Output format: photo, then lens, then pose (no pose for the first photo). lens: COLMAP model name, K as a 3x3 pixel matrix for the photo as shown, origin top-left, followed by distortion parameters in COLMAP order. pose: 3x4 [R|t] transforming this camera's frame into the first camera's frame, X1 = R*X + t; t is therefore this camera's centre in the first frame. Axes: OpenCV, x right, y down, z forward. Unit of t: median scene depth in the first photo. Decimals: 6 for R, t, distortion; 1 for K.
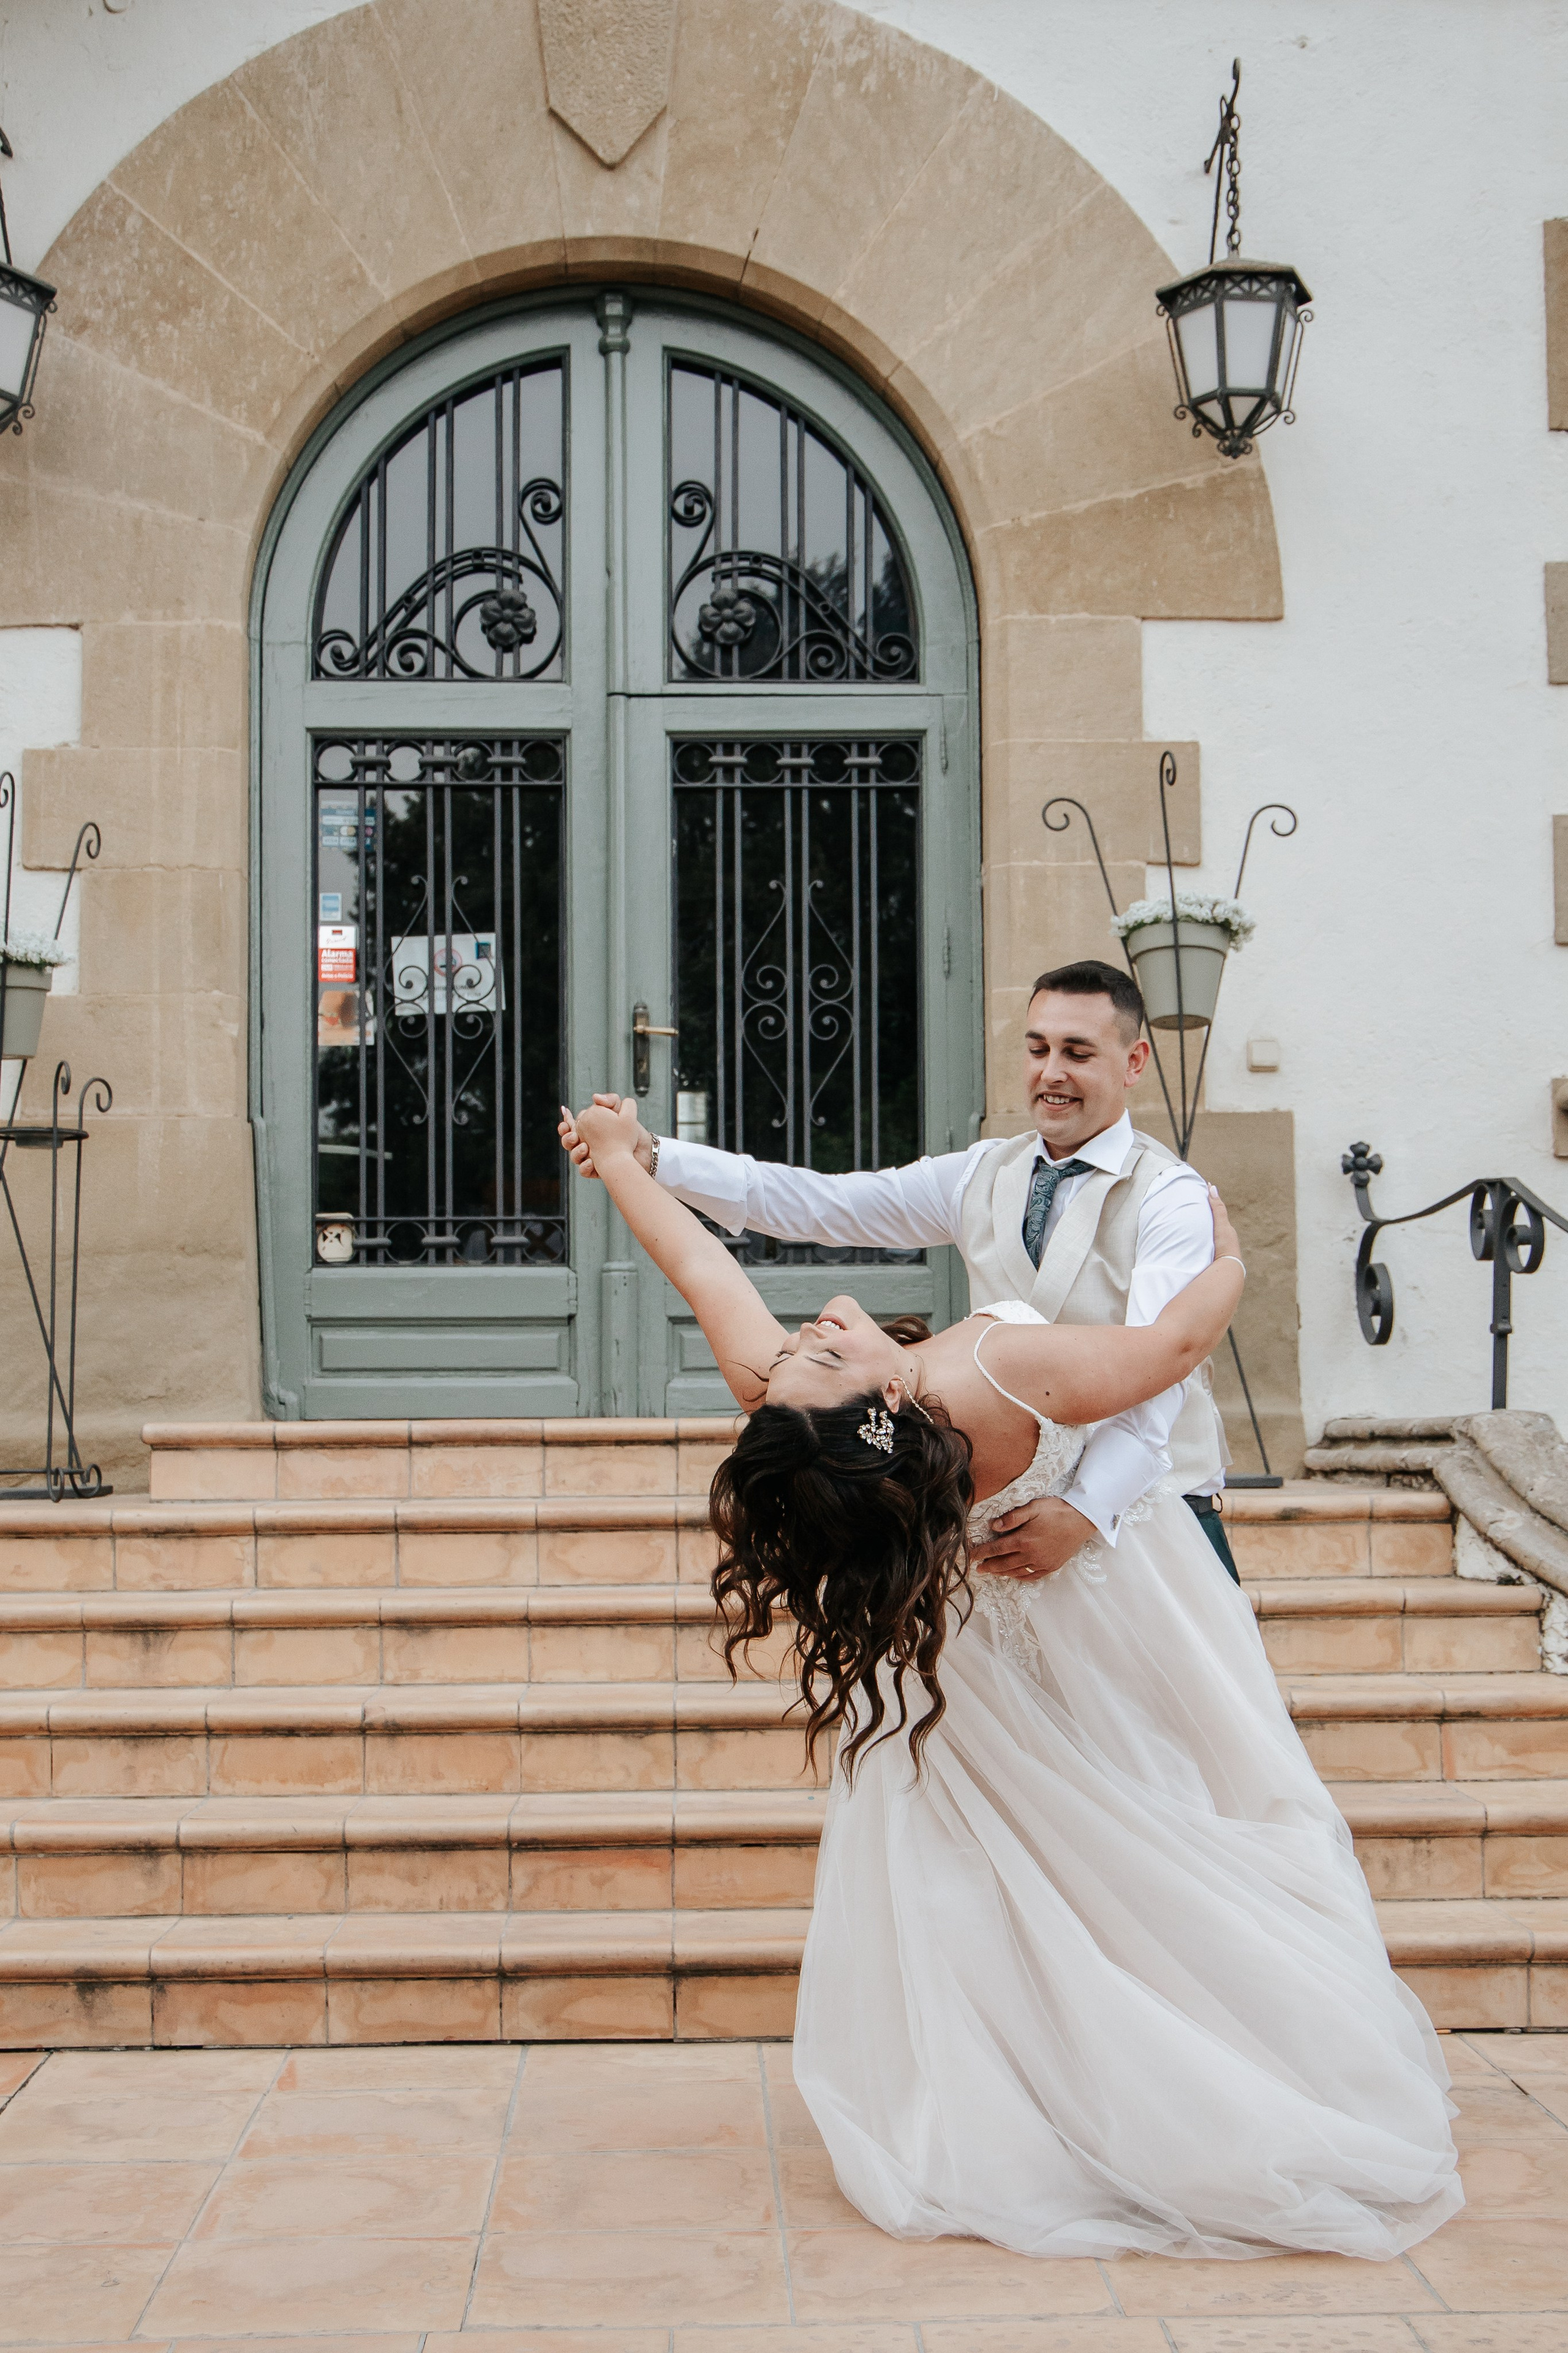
lens RADIAL K [[2991.0, 0, 774.0], [0, 2991.0, 1290.7], [0, 0, 1]] dist [0.002826, 0.000000]
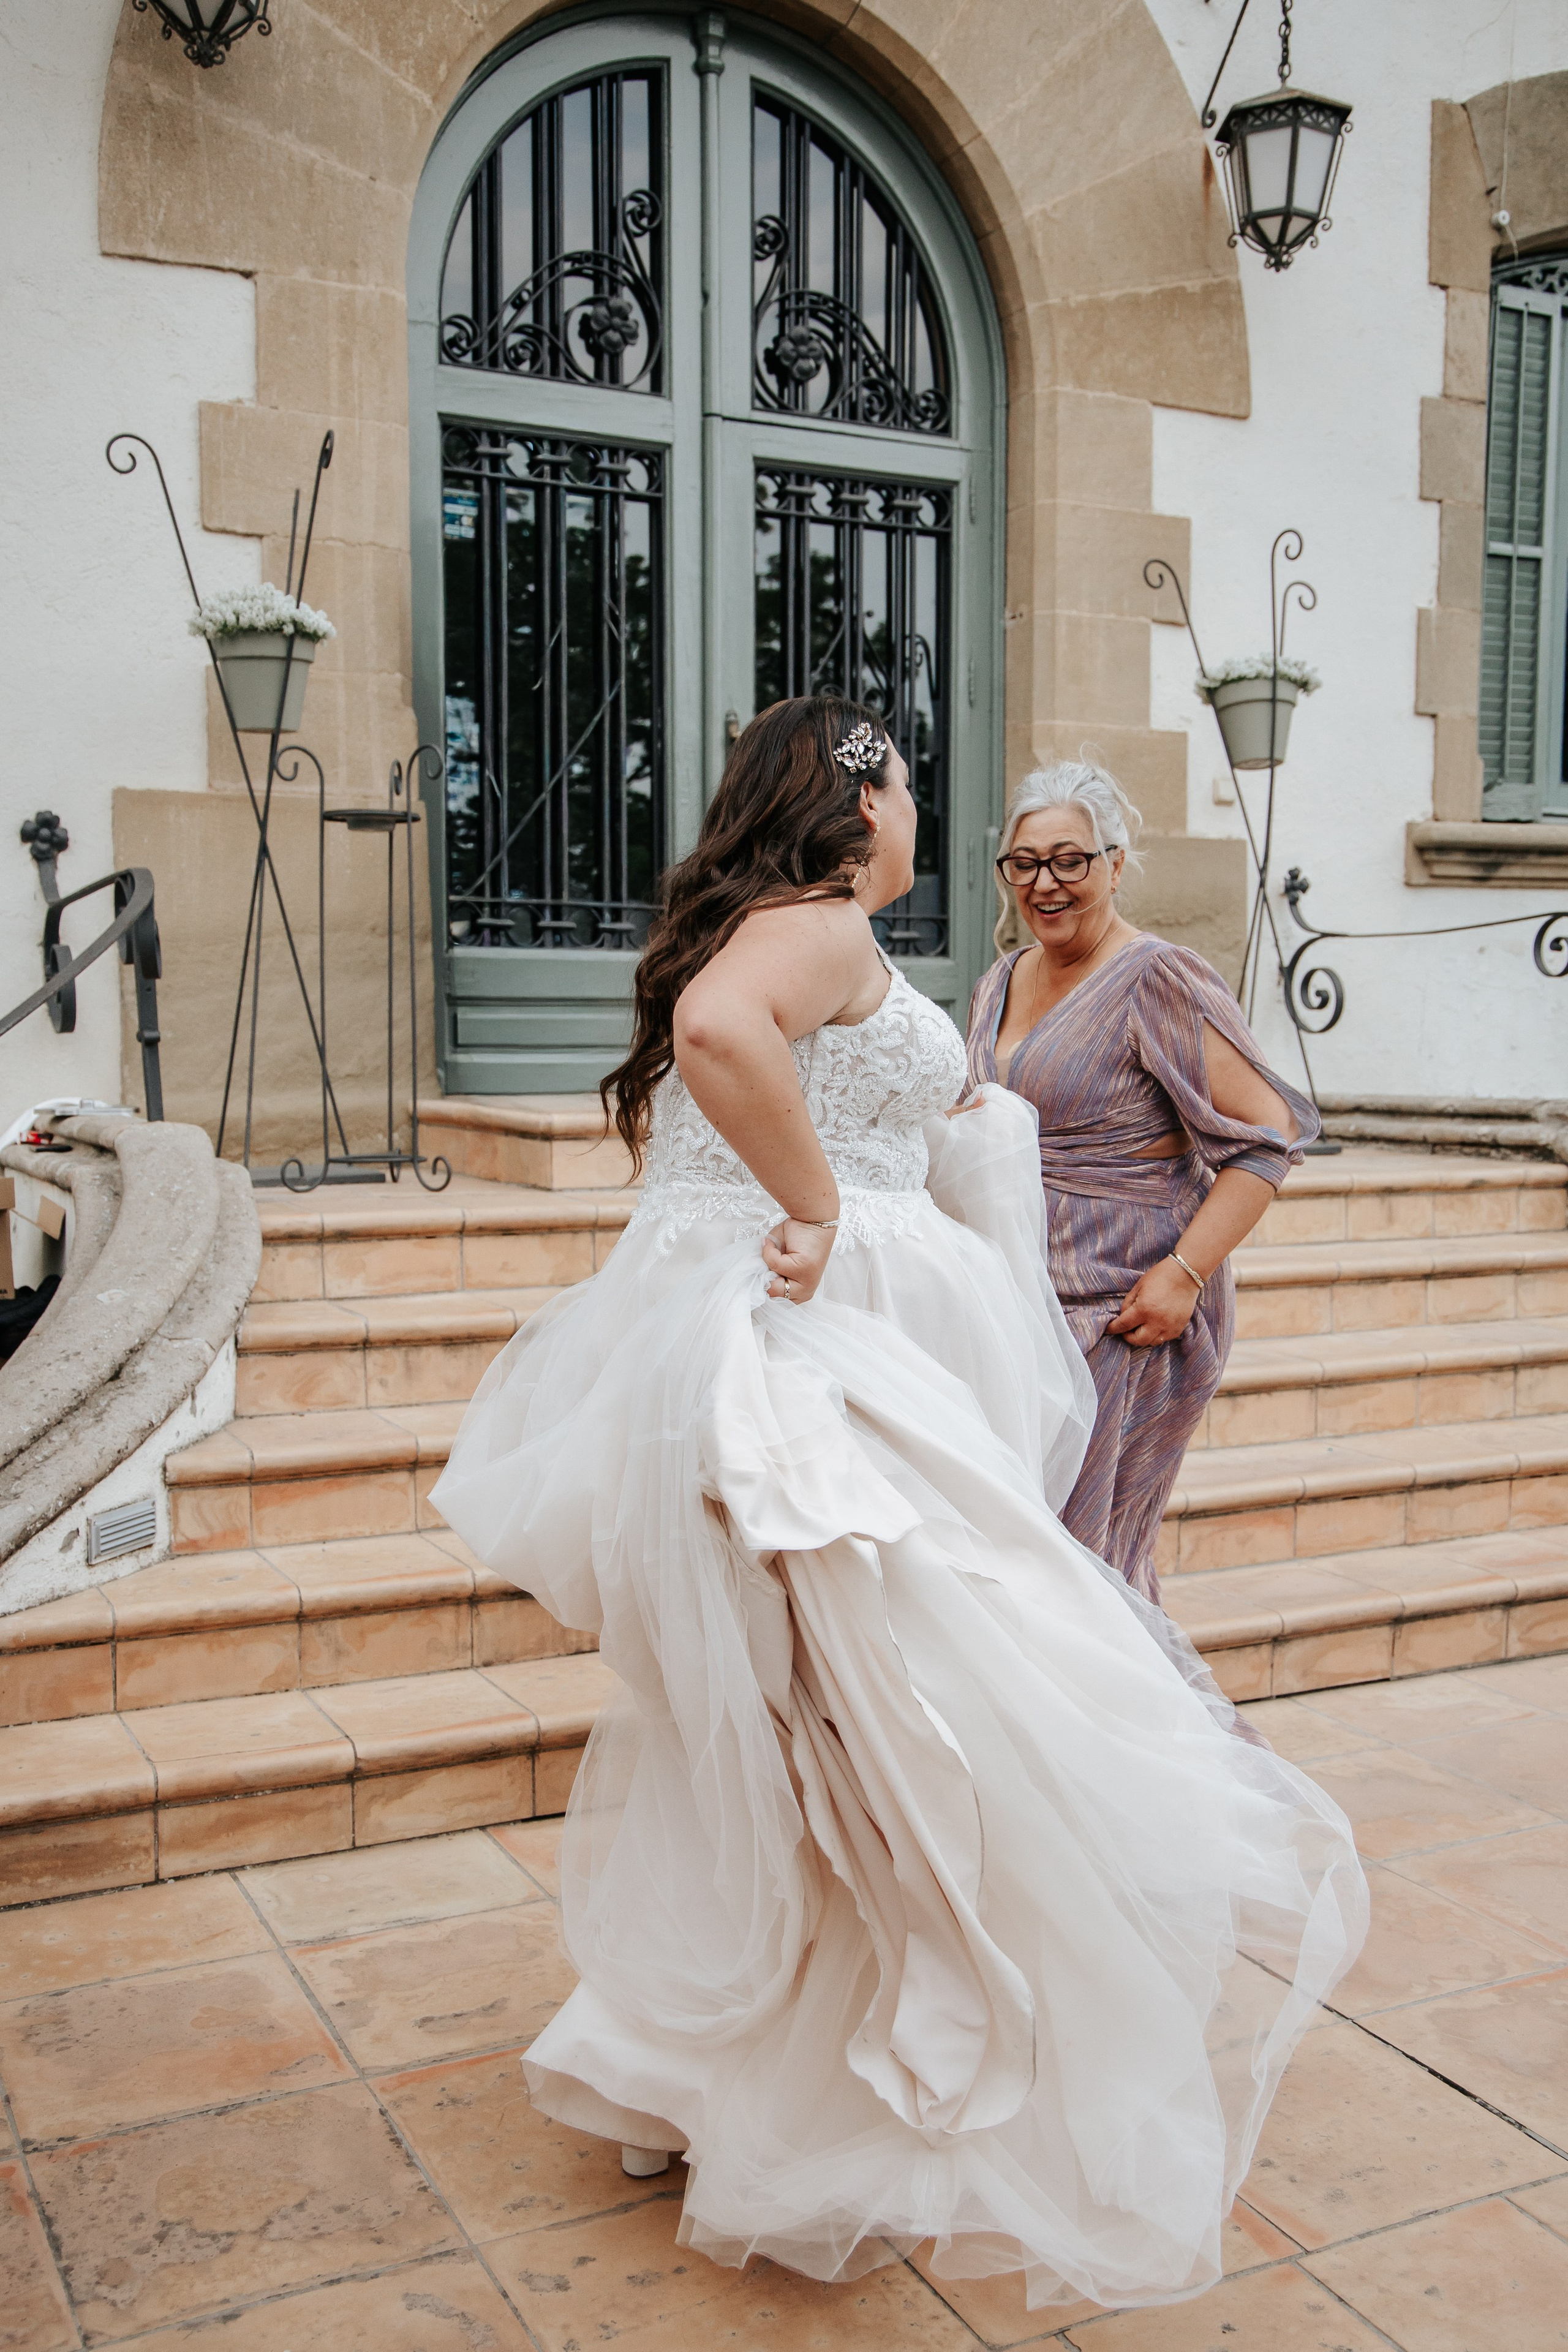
lens RADIAL K [[2301.4, 0, 796.5], [0, 2301.4, 1216.6], [0, 0, 1]] dist [0.040362, 0.000000]
pose [[0.902443, -0.027220, 0.429947, -0.404334], [-0.028231, 0.992120, 0.122066, -0.016910], [-0.429882, -0.122296, 0.894564, 0.217781]]
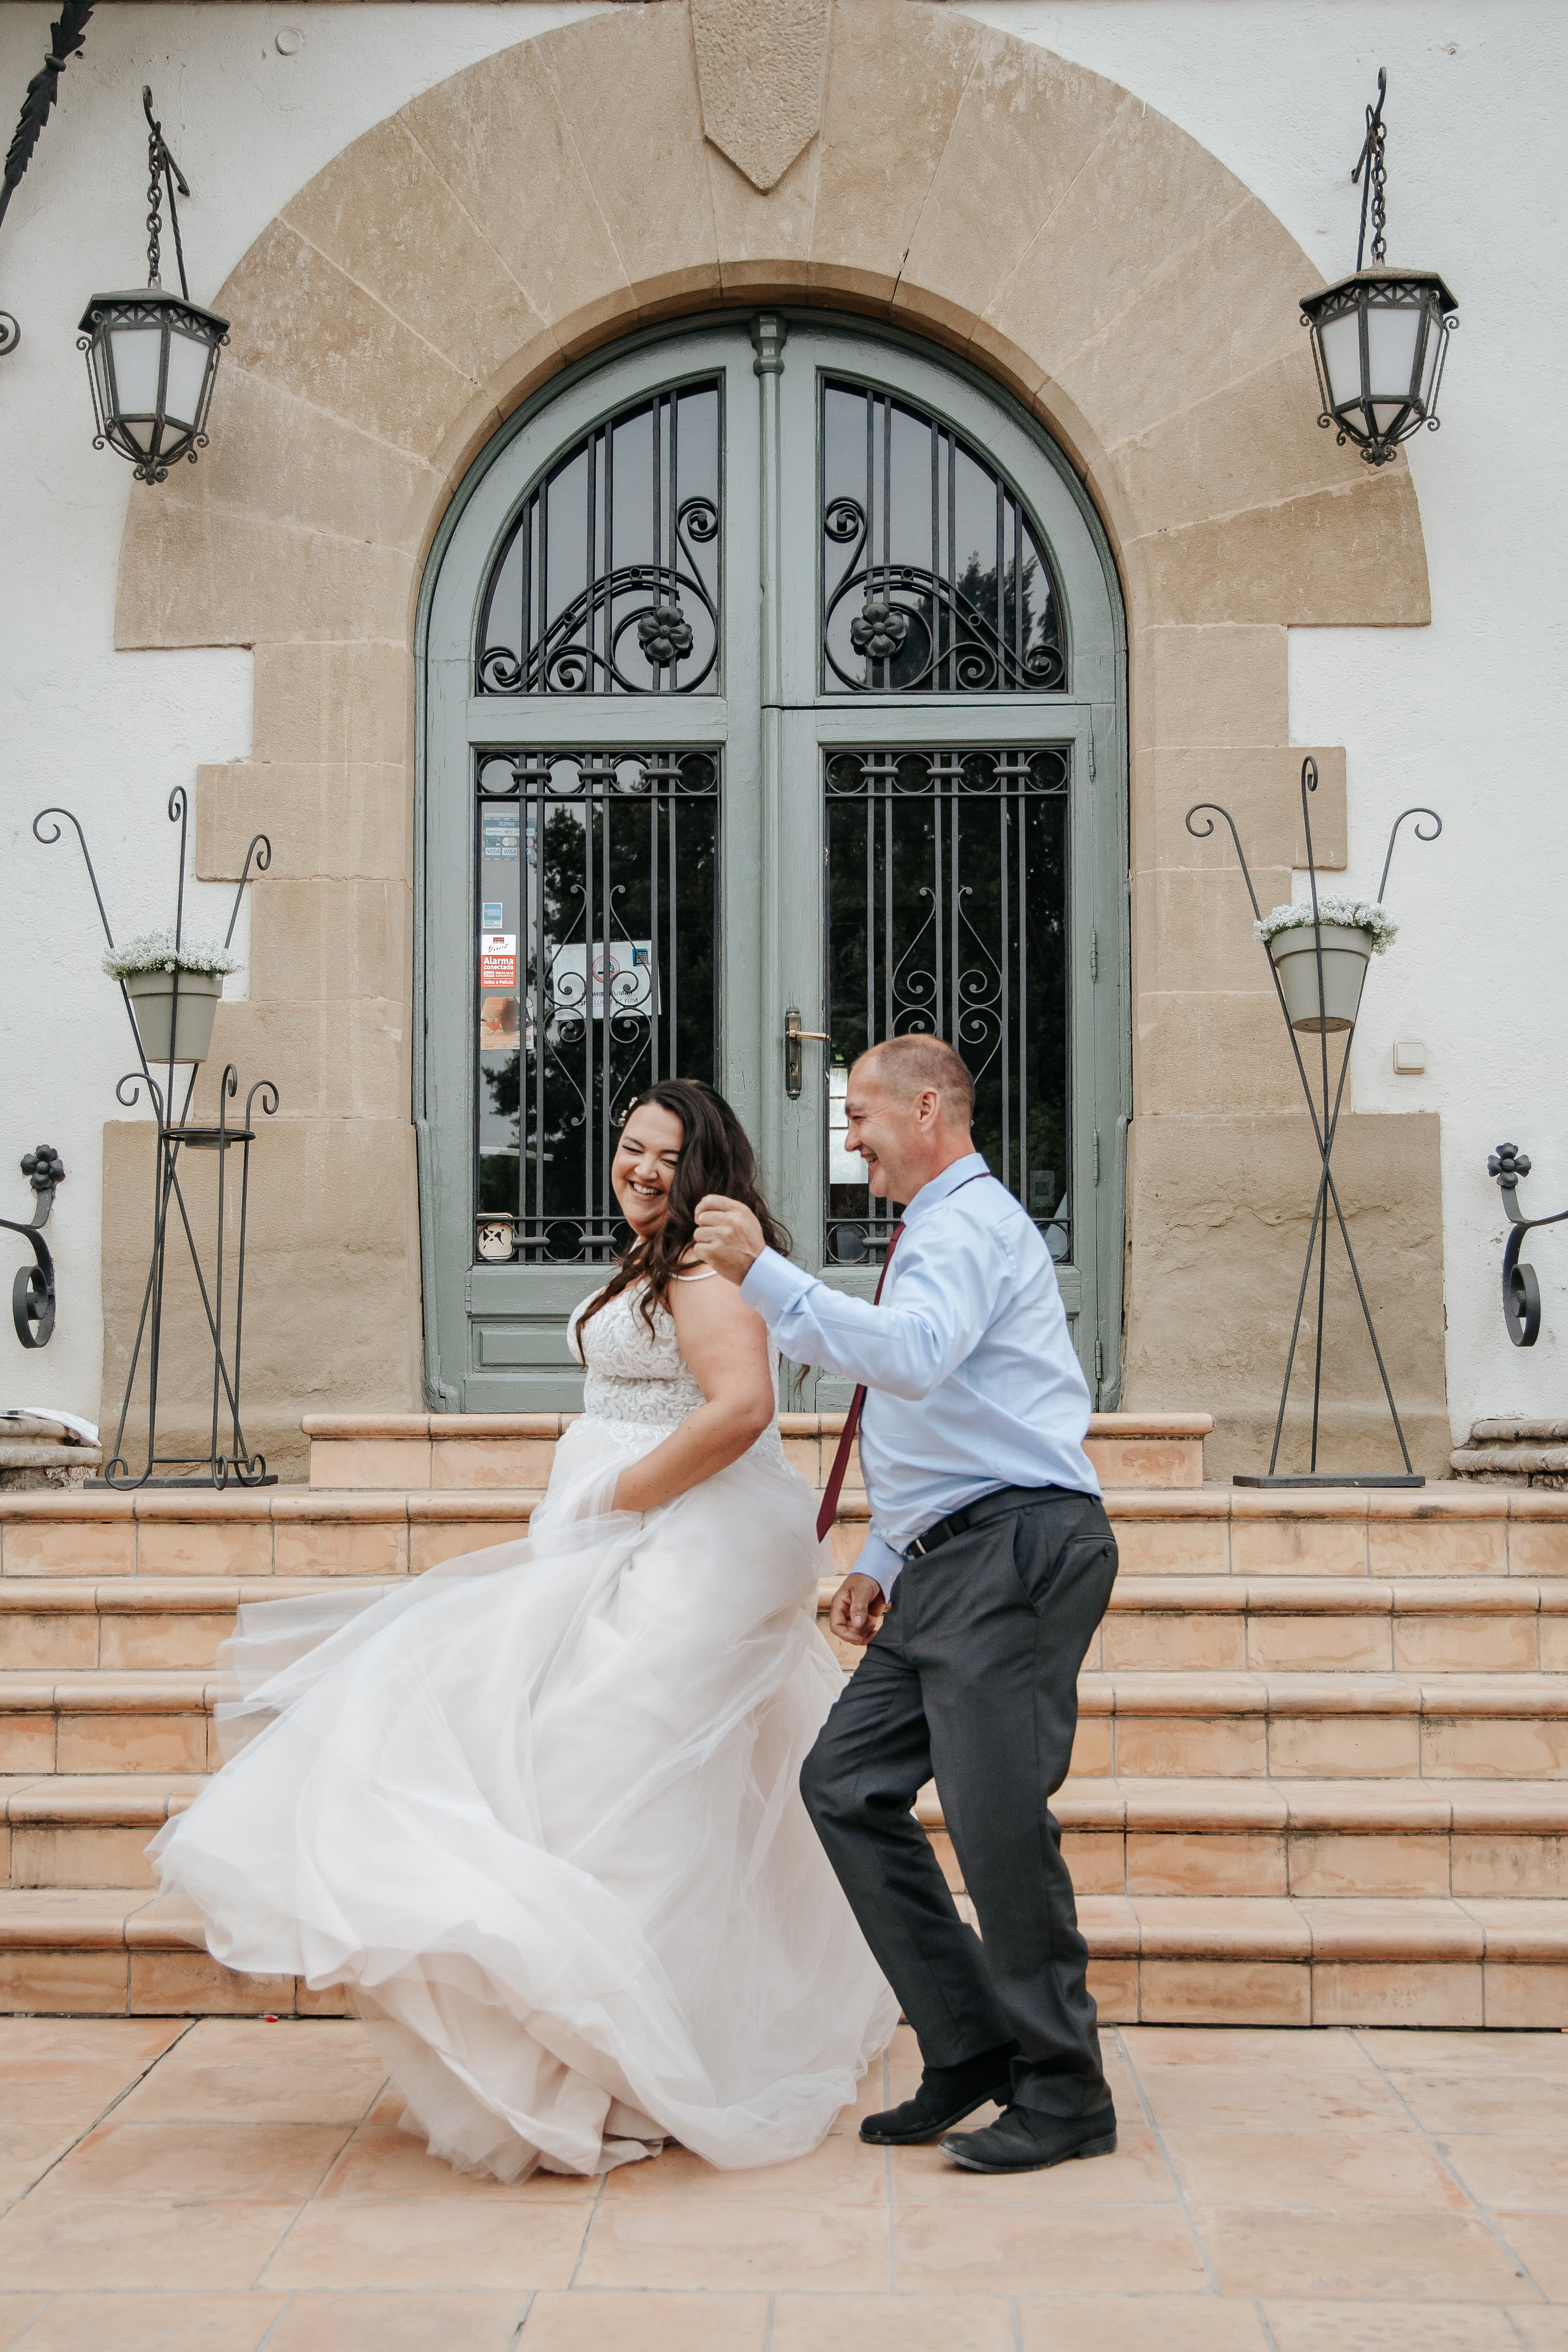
lens RADIAL K [[2968.7, 0, 748.7], [0, 2968.7, 1241.5], [0, 0, 1]] dist [0.044621, 0.000000]
pose [[0.997425, 0.002455, -0.071671, 0.013921], [-0.003759, 0.999830, -0.018053, 0.002154], [0.071614, 0.018276, 0.997265, -0.013005]]
